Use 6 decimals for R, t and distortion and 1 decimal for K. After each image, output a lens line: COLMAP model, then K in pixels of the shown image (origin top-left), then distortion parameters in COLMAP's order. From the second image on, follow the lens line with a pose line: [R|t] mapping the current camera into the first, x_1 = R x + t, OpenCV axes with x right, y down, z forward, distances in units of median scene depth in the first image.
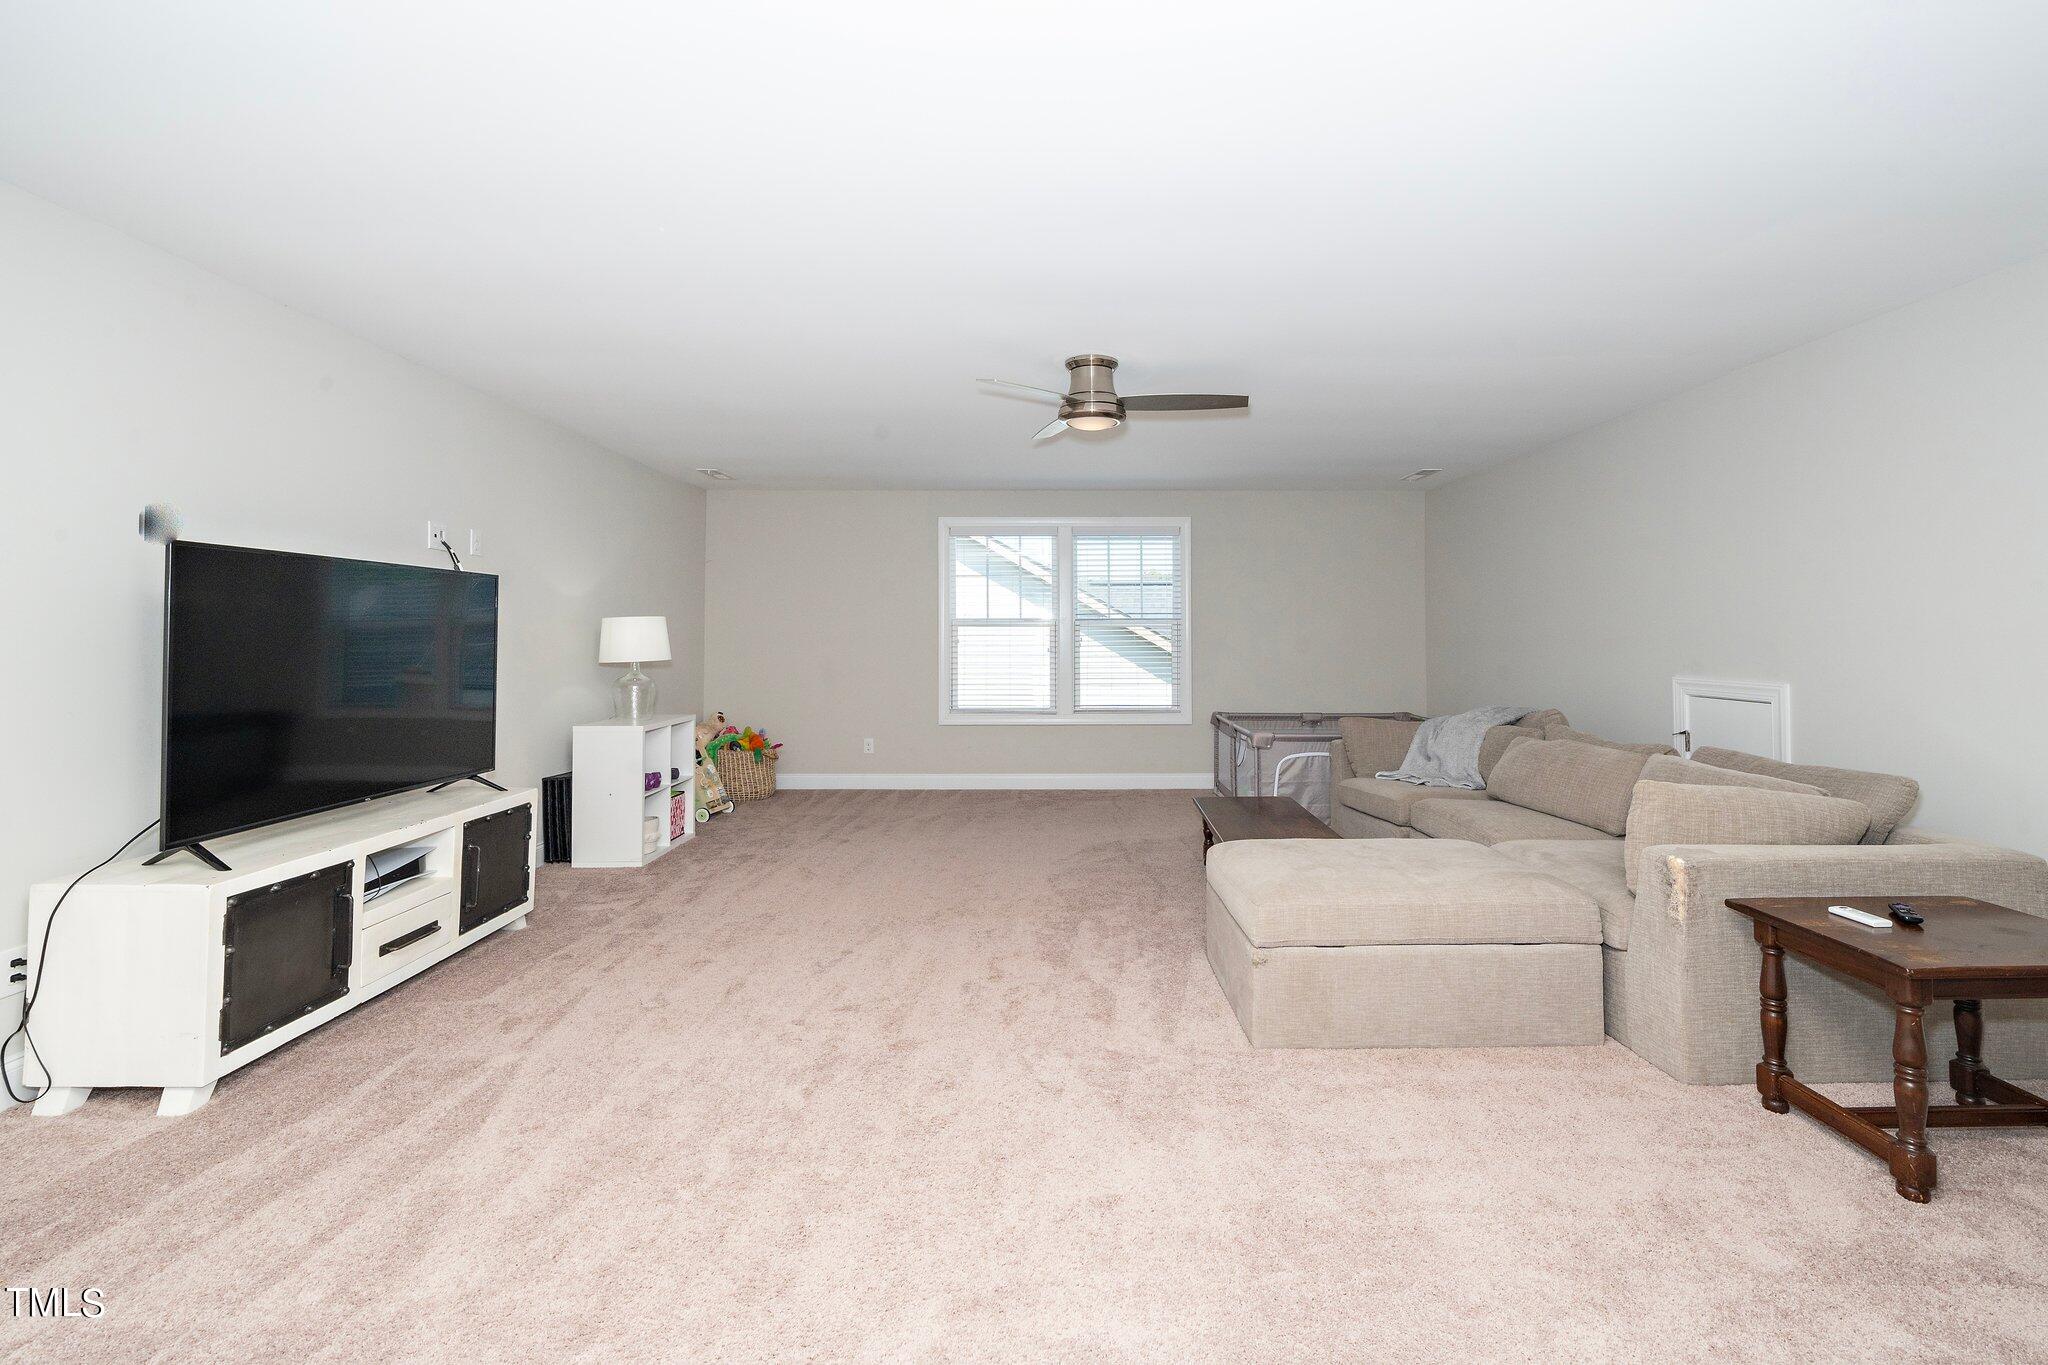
lens RADIAL K [[911.7, 0, 1027.1], [0, 911.7, 624.9], [0, 0, 1]] dist [0.001855, 0.000424]
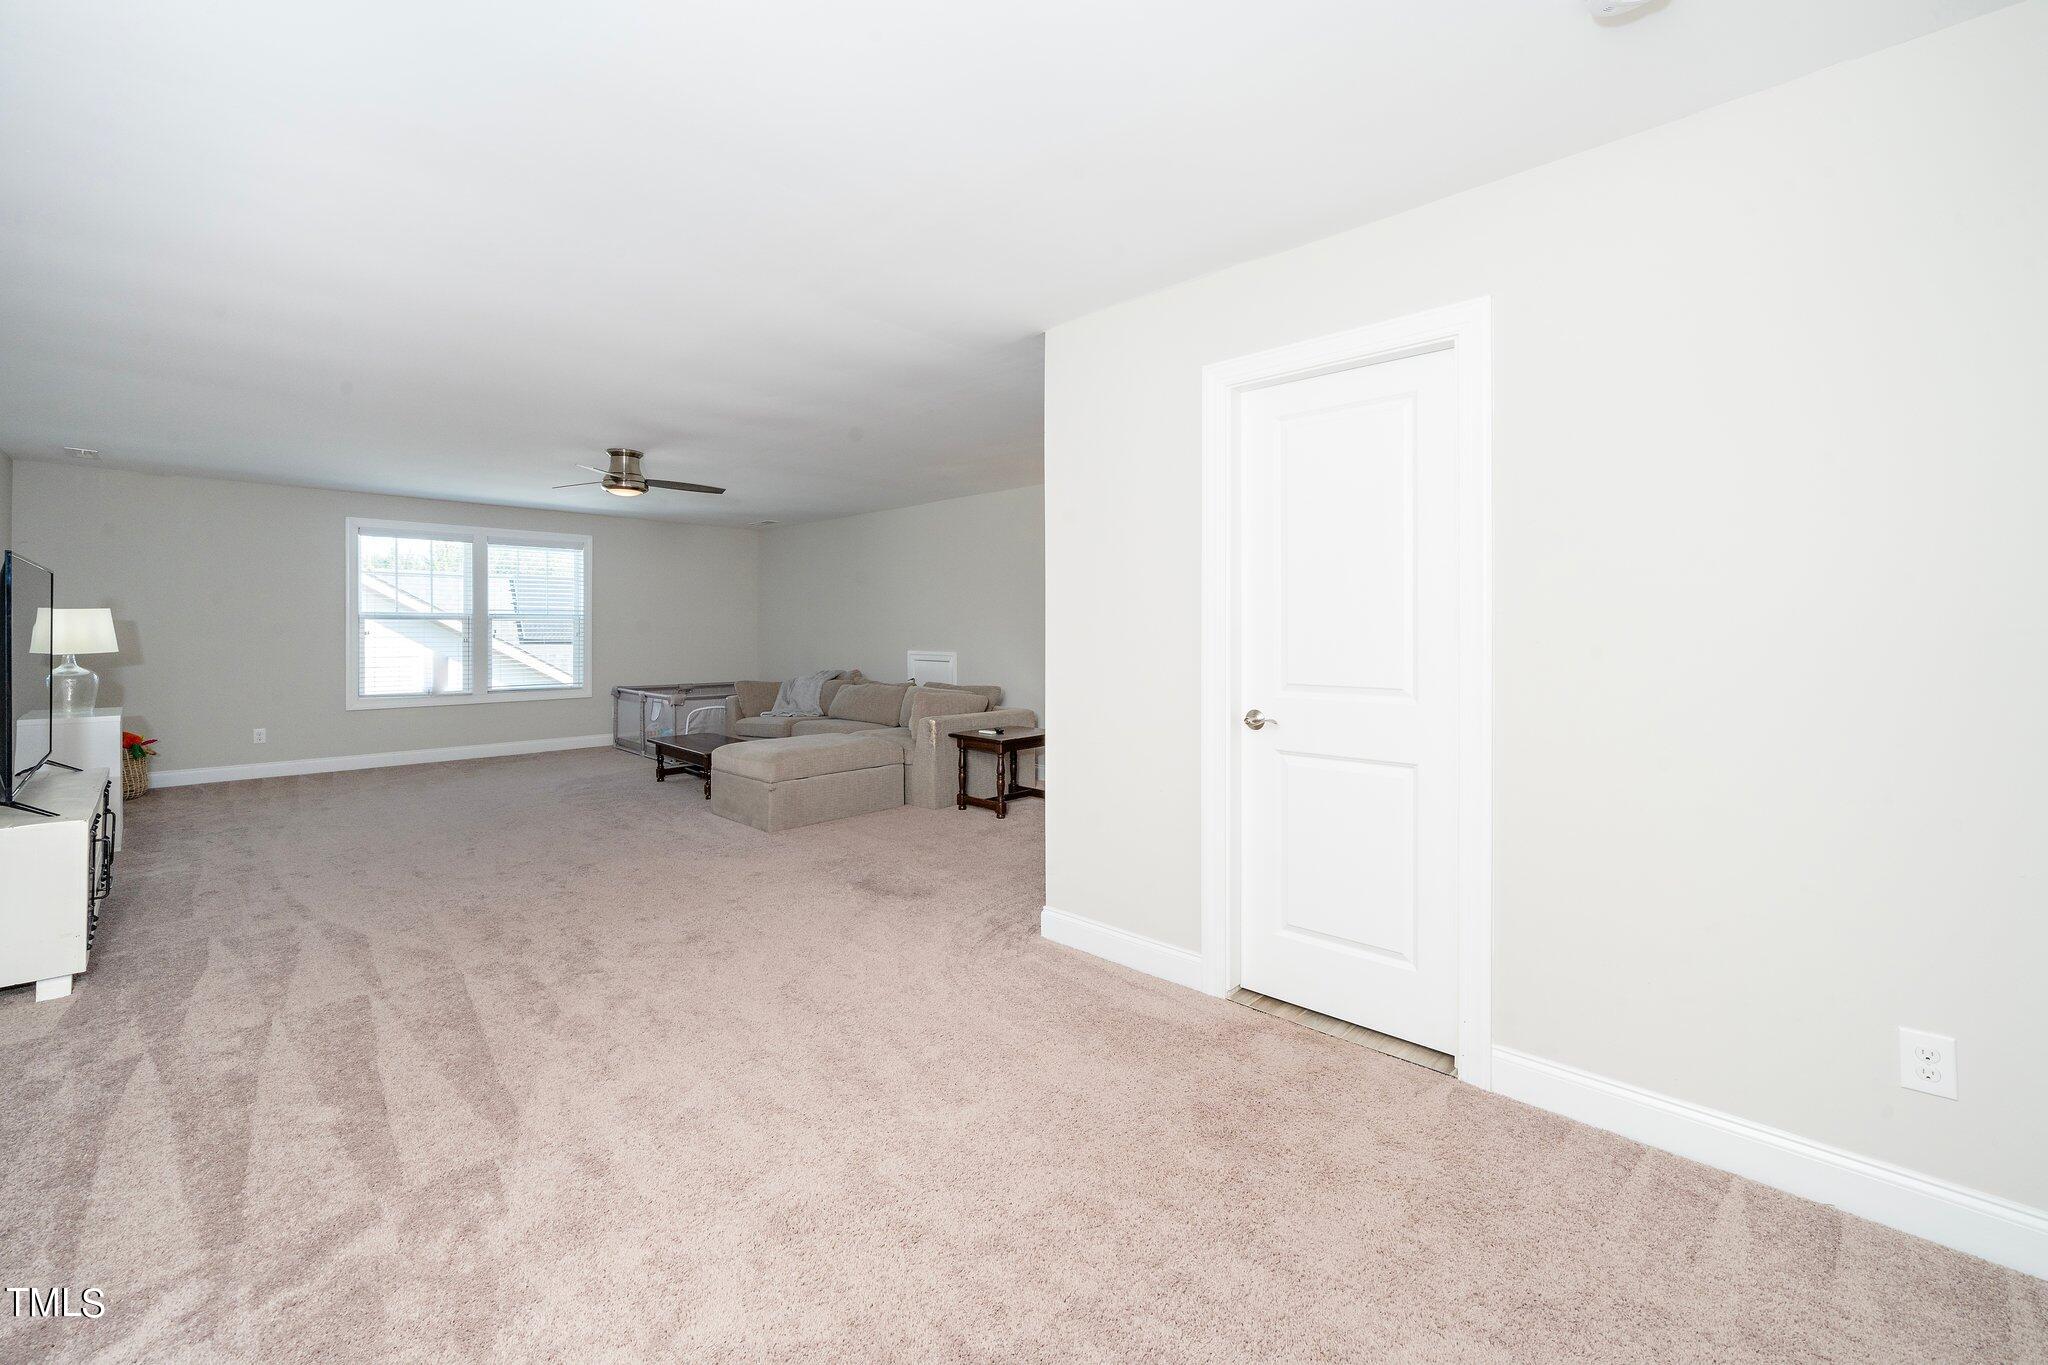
lens RADIAL K [[911.7, 0, 1027.1], [0, 911.7, 624.9], [0, 0, 1]] dist [0.001855, 0.000424]
pose [[0.684480, 0.003902, 0.729021, -0.588871], [-0.011776, 0.999914, 0.005704, -0.011955], [-0.728936, -0.012490, 0.684468, -0.561464]]
